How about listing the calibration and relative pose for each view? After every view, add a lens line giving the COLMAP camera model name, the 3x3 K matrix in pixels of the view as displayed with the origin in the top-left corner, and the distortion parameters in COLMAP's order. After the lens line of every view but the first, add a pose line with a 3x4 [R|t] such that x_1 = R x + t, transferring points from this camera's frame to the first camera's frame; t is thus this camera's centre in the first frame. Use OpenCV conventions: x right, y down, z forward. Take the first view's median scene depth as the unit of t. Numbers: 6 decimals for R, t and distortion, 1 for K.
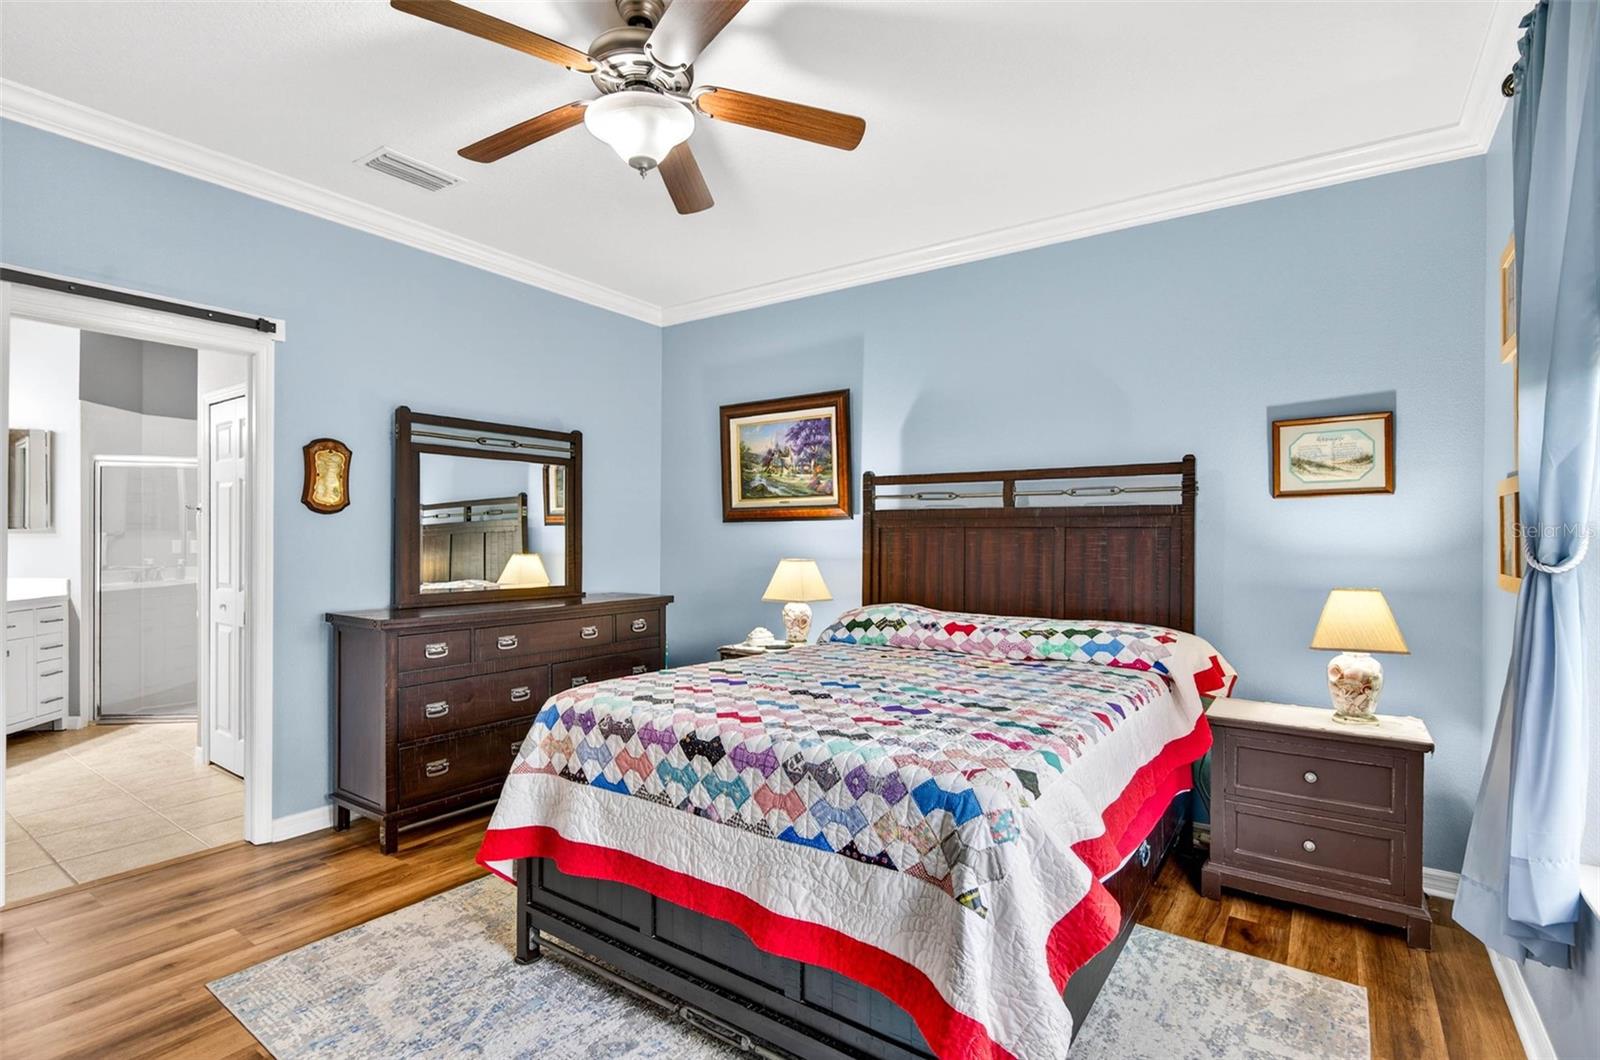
lens RADIAL K [[767.8, 0, 822.4], [0, 767.8, 534.0], [0, 0, 1]] dist [-0.002540, -0.000339]
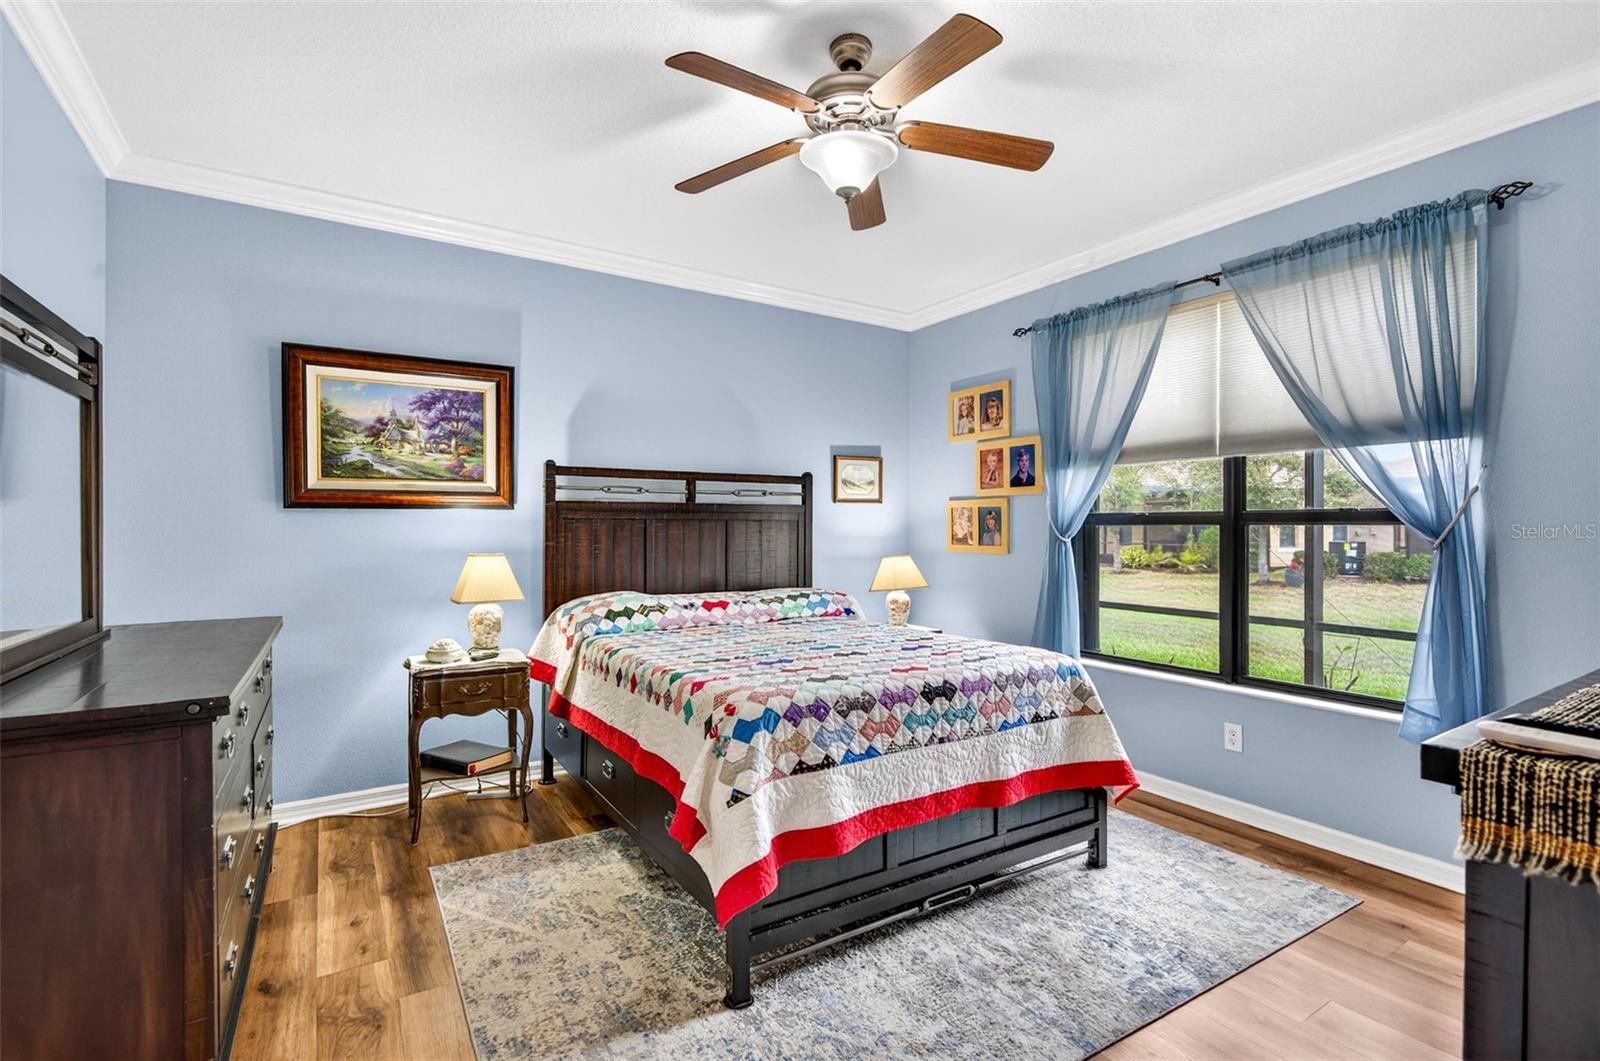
lens RADIAL K [[745.8, 0, 798.5], [0, 745.8, 527.1], [0, 0, 1]] dist [0.000428, -0.000339]
pose [[0.390232, -0.003038, 0.920711, -0.854282], [-0.001124, 0.999992, 0.003775, -0.001824], [-0.920716, -0.002508, 0.390226, 0.442154]]
